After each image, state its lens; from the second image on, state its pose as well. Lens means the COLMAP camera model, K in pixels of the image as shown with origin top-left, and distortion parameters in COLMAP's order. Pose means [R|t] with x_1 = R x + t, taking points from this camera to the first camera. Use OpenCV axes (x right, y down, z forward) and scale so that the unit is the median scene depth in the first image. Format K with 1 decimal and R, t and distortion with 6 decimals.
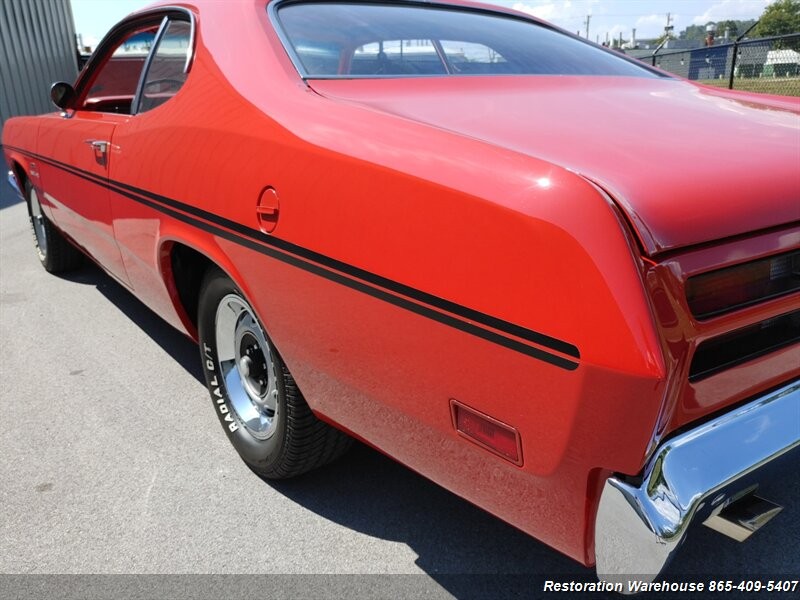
lens RADIAL K [[635.2, 0, 420.5], [0, 635.2, 296.5], [0, 0, 1]] dist [0.025765, -0.000396]
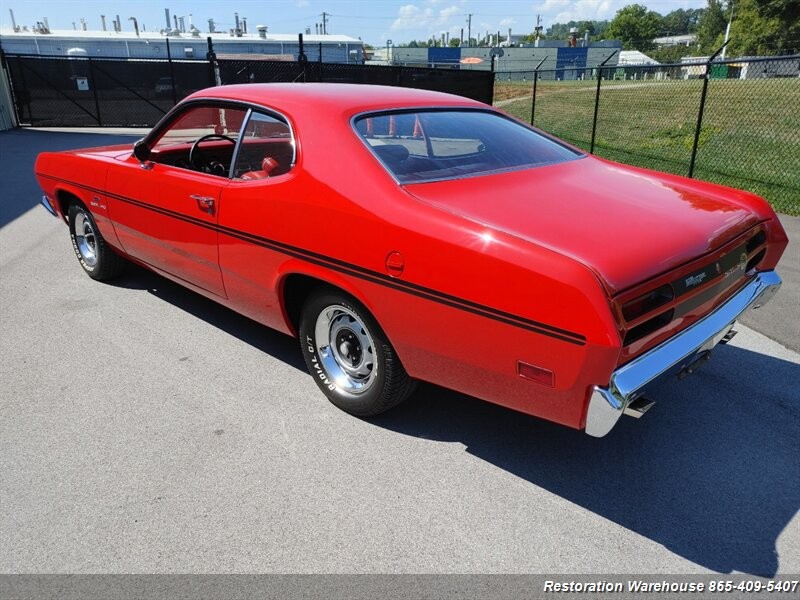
lens RADIAL K [[635.2, 0, 401.9], [0, 635.2, 302.3], [0, 0, 1]] dist [0.025765, -0.000396]
pose [[0.984308, -0.043056, 0.171127, -0.336528], [0.032301, 0.997353, 0.065140, -0.090961], [-0.173478, -0.058590, 0.983093, -0.503346]]
